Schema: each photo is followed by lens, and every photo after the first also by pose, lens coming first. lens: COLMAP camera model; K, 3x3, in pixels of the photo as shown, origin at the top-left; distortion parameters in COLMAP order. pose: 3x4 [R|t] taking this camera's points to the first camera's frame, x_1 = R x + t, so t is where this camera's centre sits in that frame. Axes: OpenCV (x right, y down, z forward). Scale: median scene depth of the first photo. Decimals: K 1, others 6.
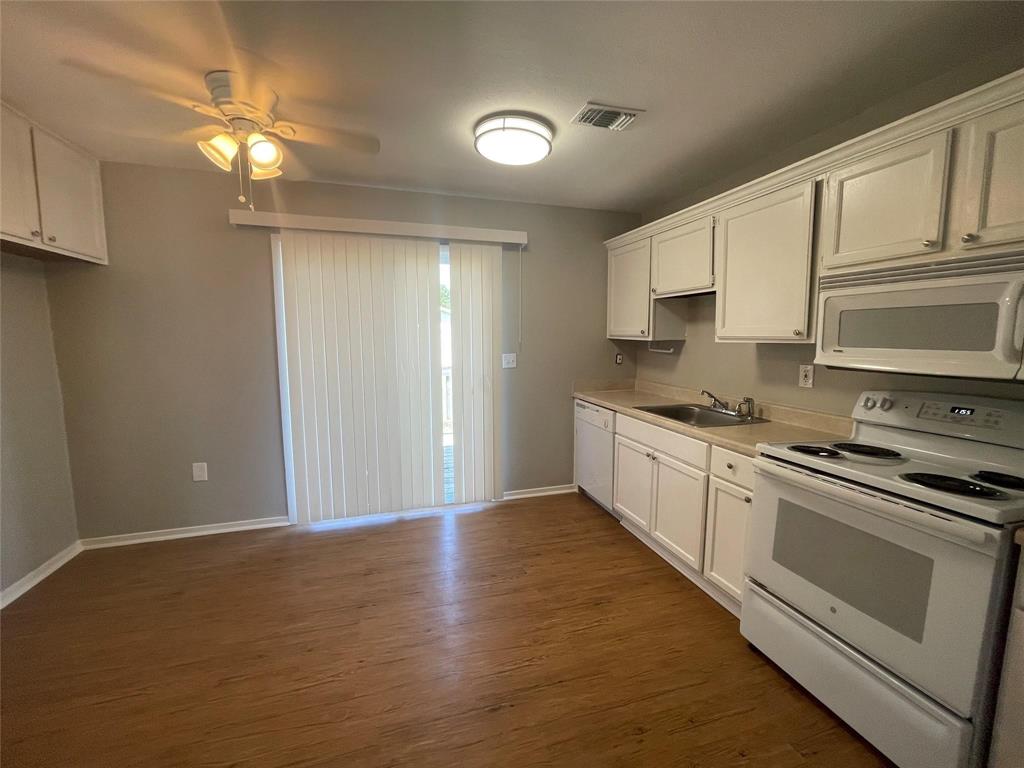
lens RADIAL K [[429.1, 0, 512.0], [0, 429.1, 384.0], [0, 0, 1]] dist [0.012964, 0.000075]
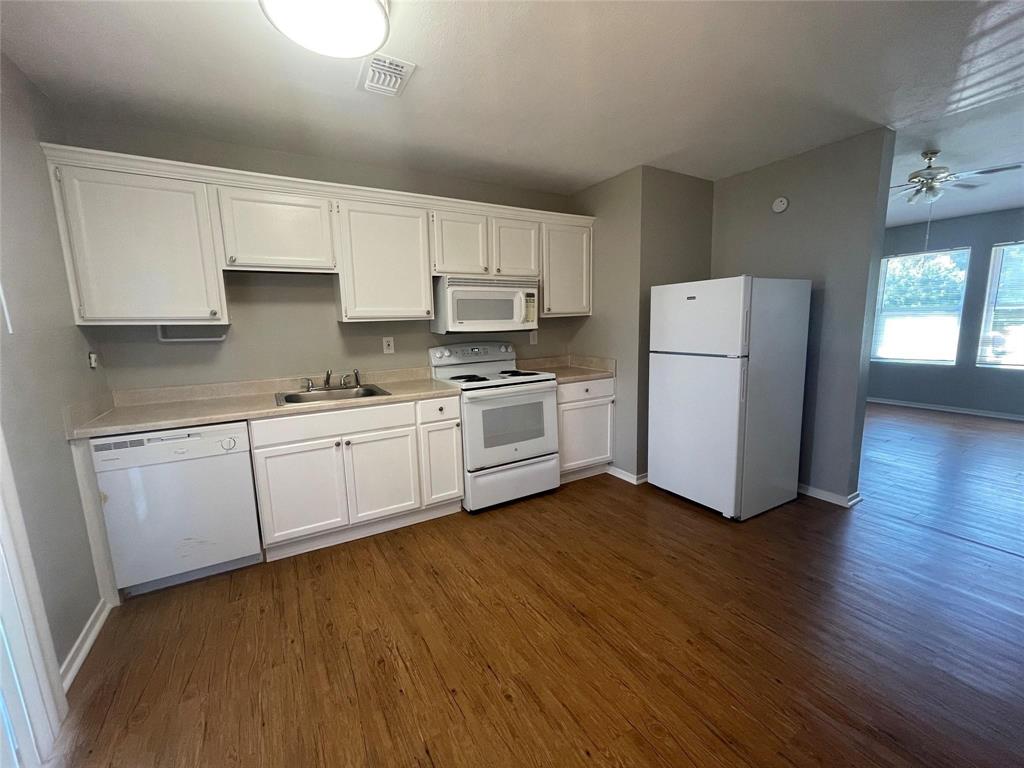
lens RADIAL K [[429.1, 0, 512.0], [0, 429.1, 384.0], [0, 0, 1]] dist [0.012964, 0.000075]
pose [[-0.247643, -0.136603, 0.959173, -0.736688], [0.136788, 0.975164, 0.174197, -0.081574], [-0.959147, 0.174341, -0.222807, 0.930552]]
